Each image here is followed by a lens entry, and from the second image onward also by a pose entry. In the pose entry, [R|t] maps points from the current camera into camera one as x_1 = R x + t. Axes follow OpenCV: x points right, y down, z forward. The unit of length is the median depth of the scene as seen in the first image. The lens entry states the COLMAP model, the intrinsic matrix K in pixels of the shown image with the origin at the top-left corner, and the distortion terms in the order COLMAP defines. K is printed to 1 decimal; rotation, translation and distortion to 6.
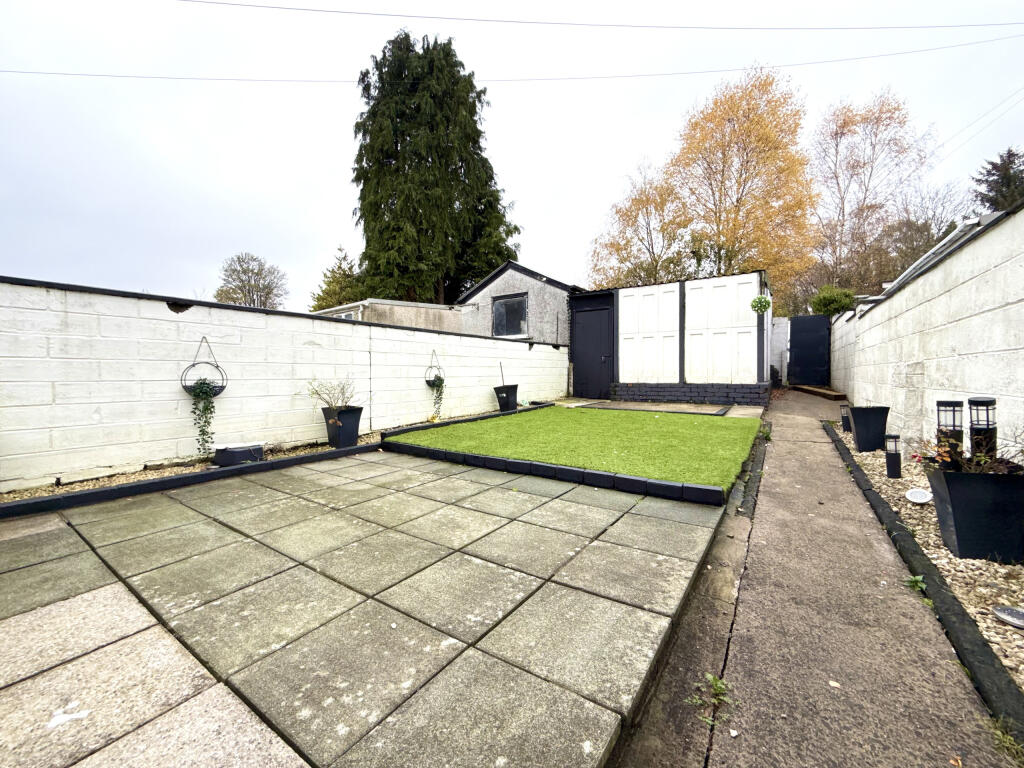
lens RADIAL K [[406.9, 0, 508.7], [0, 406.9, 382.4], [0, 0, 1]] dist [-0.000054, 0.000161]
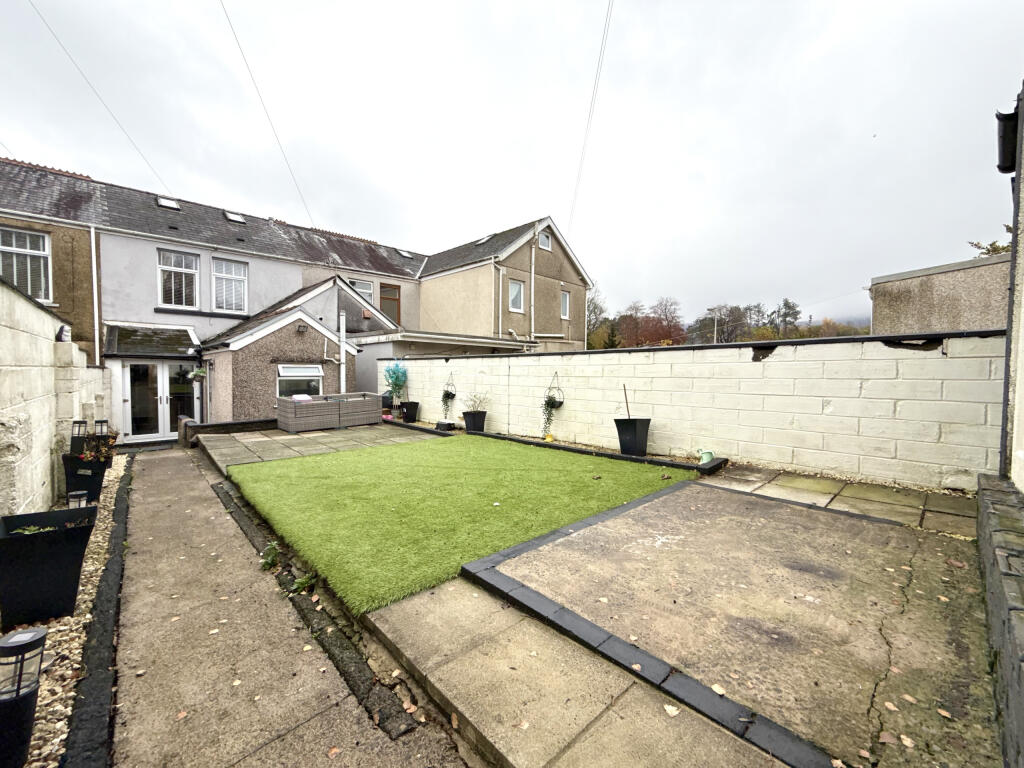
lens RADIAL K [[406.9, 0, 508.7], [0, 406.9, 382.4], [0, 0, 1]] dist [-0.000054, 0.000161]
pose [[-0.233988, 0.030070, -0.971774, 0.827612], [-0.020851, 0.999136, 0.035937, -0.085100], [0.972016, 0.028672, -0.233159, 1.098500]]
